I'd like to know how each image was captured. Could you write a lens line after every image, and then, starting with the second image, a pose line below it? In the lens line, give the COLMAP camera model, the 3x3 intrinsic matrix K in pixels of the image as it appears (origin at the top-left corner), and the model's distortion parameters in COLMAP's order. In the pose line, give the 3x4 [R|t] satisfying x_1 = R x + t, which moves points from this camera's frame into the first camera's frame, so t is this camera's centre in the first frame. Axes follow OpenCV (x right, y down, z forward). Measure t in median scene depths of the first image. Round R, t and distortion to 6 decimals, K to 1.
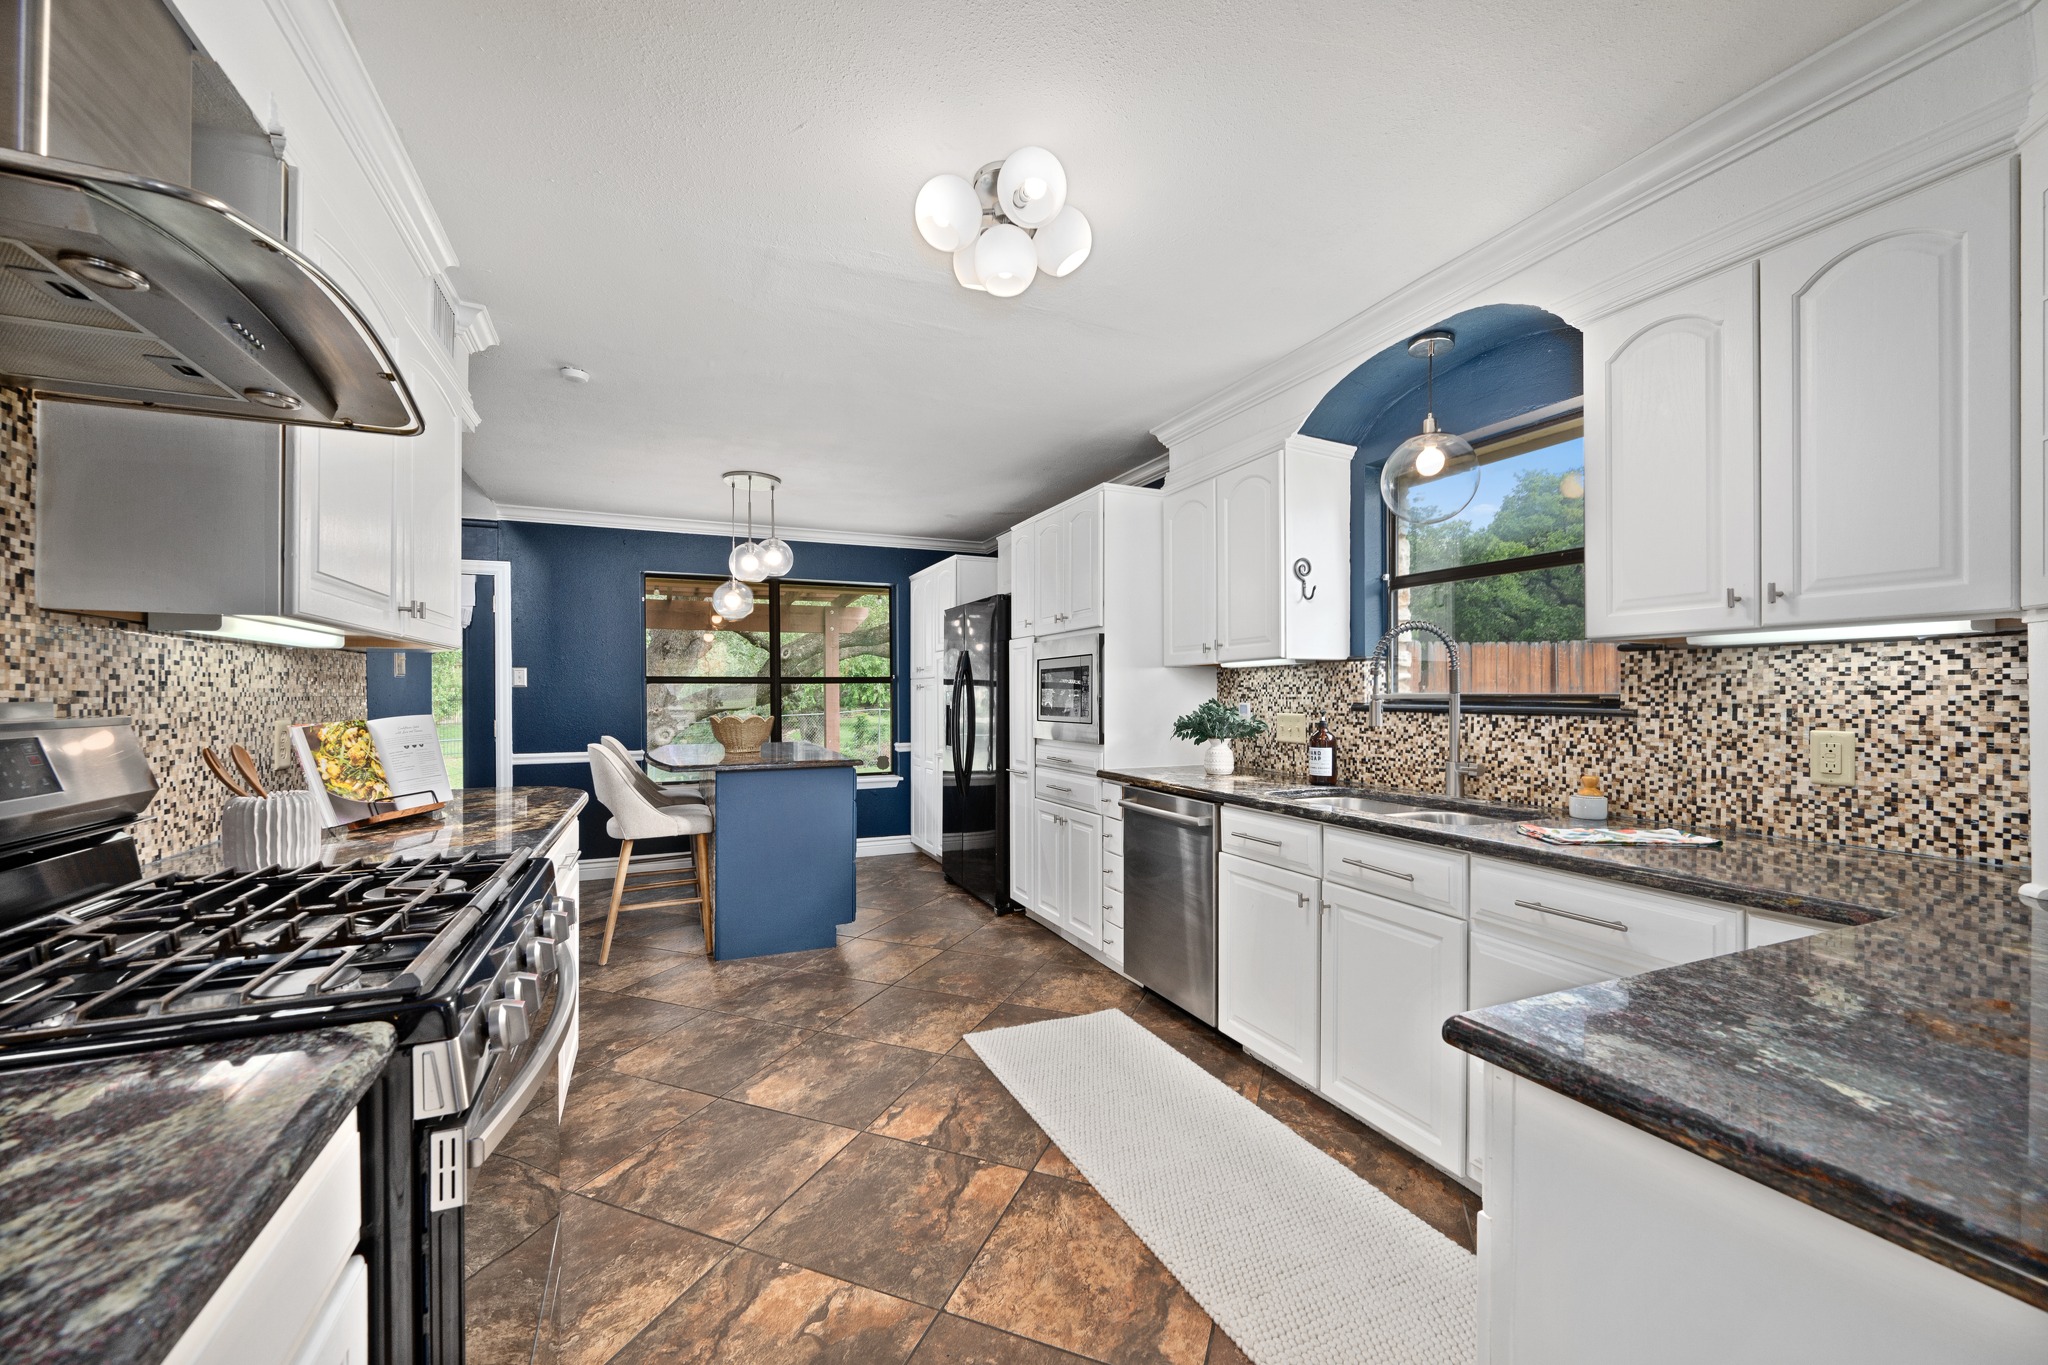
lens RADIAL K [[797.1, 0, 1023.1], [0, 797.1, 686.6], [0, 0, 1]] dist [0.001522, 0.000091]
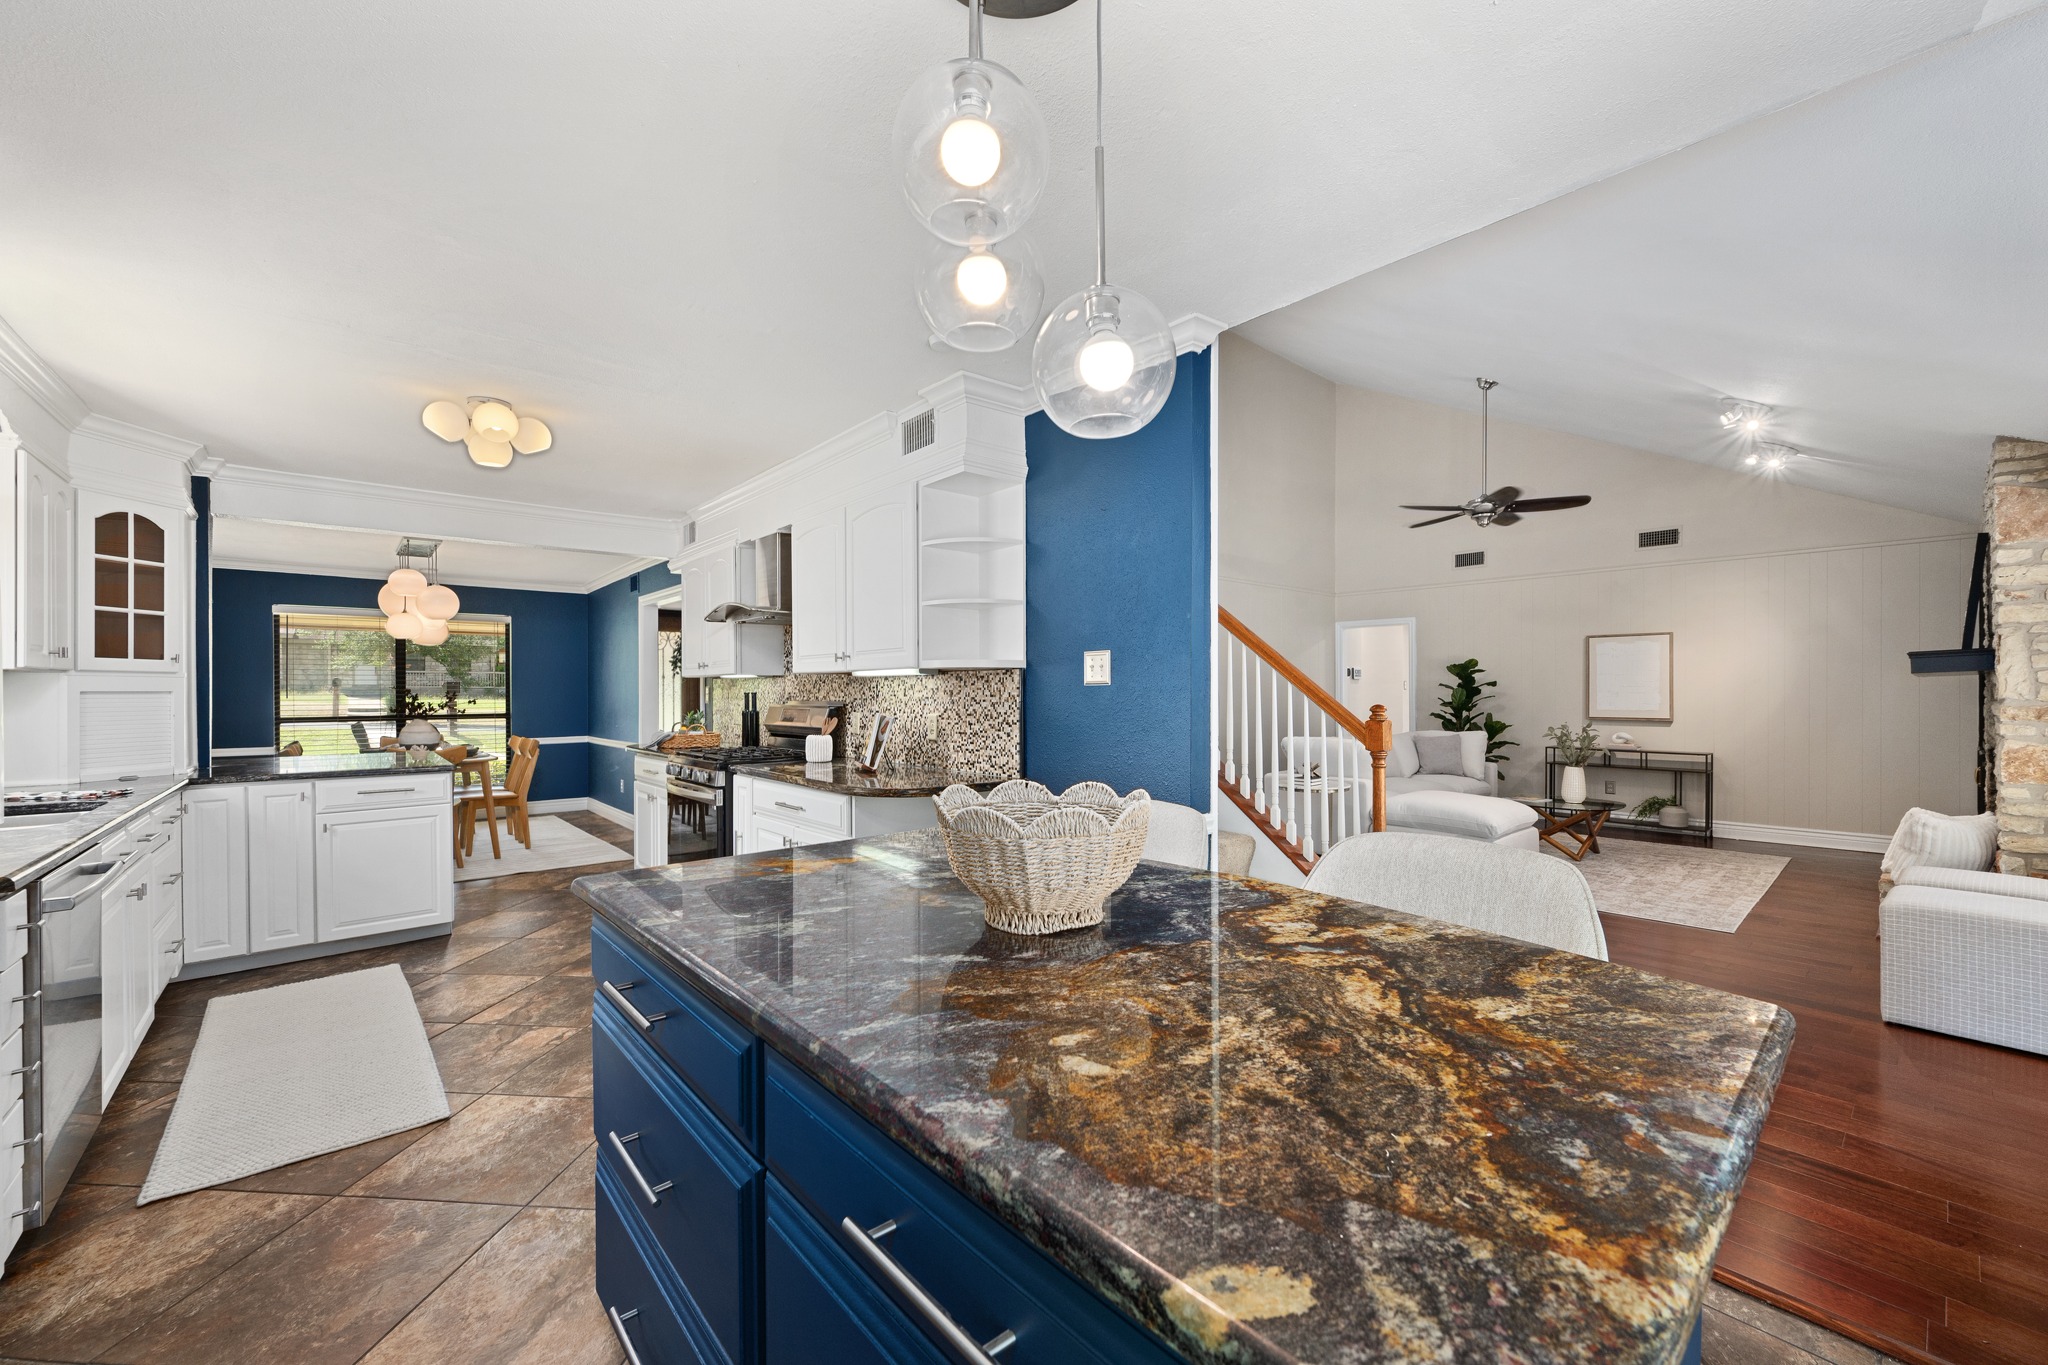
lens RADIAL K [[797.1, 0, 1025.4], [0, 797.1, 693.2], [0, 0, 1]] dist [0.001522, 0.000091]
pose [[-0.956347, 0.005601, -0.292180, -0.513817], [0.006924, 0.999970, -0.003495, 0.000916], [0.292152, -0.005366, -0.956357, 2.470607]]
